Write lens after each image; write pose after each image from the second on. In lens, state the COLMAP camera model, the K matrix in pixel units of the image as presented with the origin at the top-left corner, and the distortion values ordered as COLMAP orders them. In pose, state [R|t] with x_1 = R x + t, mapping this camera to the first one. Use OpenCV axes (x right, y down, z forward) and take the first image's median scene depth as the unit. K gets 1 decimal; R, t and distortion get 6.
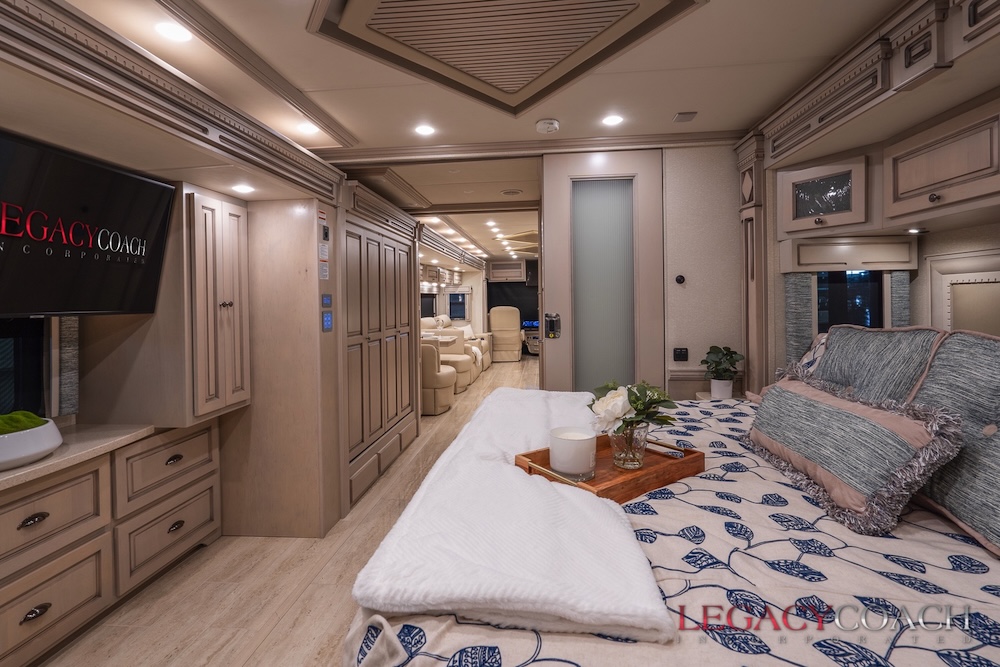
lens RADIAL K [[462.2, 0, 500.2], [0, 462.2, 299.8], [0, 0, 1]] dist [-0.000465, 0.001784]
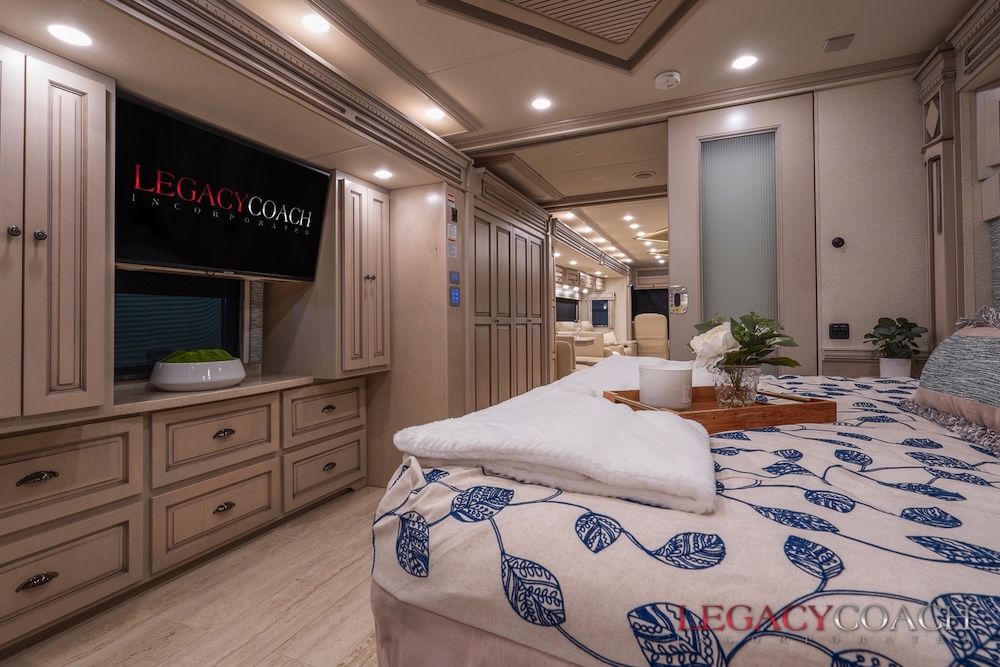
lens RADIAL K [[462.2, 0, 509.1], [0, 462.2, 310.4], [0, 0, 1]] dist [-0.000465, 0.001784]
pose [[0.953818, 0.000231, -0.300387, 0.075260], [-0.005296, 0.999857, -0.016047, 0.104983], [0.300340, 0.016897, 0.953683, 0.017214]]
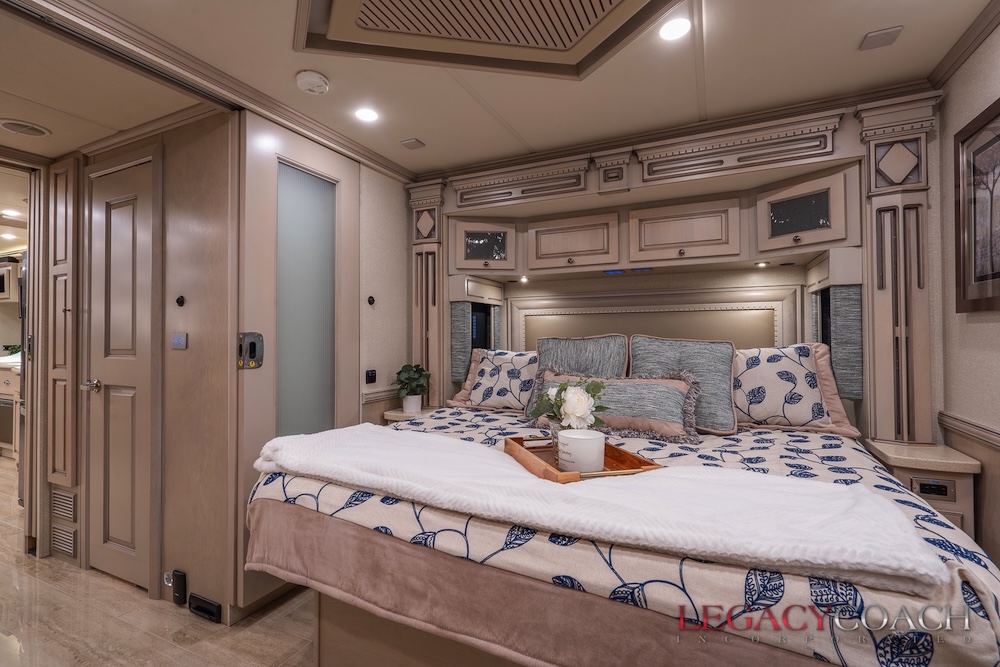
lens RADIAL K [[462.2, 0, 480.5], [0, 462.2, 330.8], [0, 0, 1]] dist [-0.000465, 0.001784]
pose [[0.364033, 0.020484, 0.931161, -0.479379], [-0.000021, 0.999758, -0.021985, 0.045257], [-0.931386, 0.007984, 0.363946, 0.457825]]
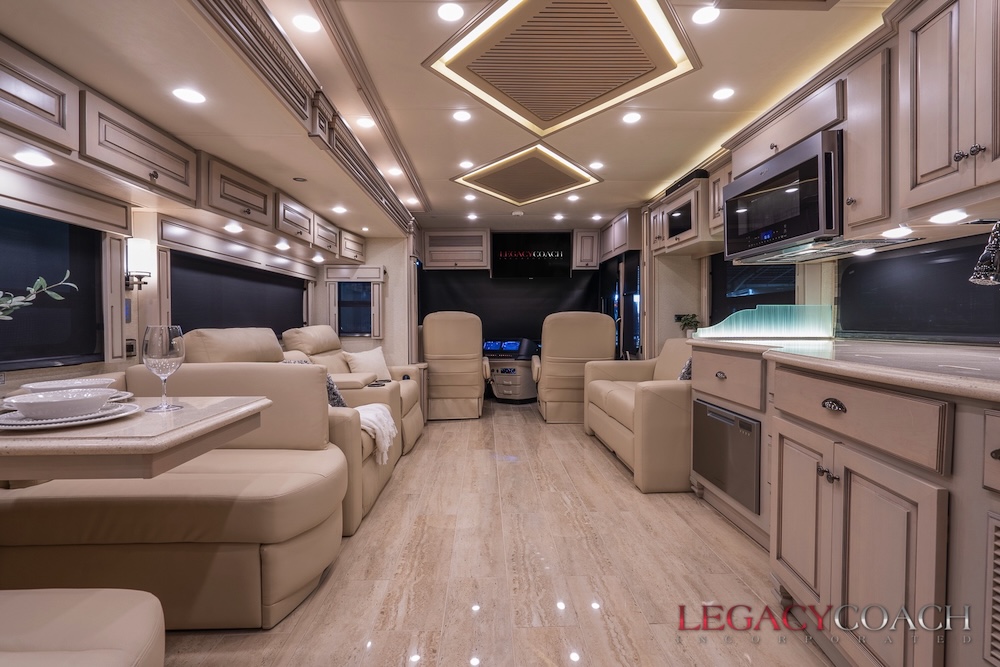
lens RADIAL K [[462.2, 0, 496.0], [0, 462.2, 350.2], [0, 0, 1]] dist [-0.000465, 0.001784]
pose [[0.993379, 0.005110, 0.114772, -0.006328], [-0.012287, 0.998006, 0.061916, 0.105684], [-0.114227, -0.062916, 0.991460, 2.063405]]
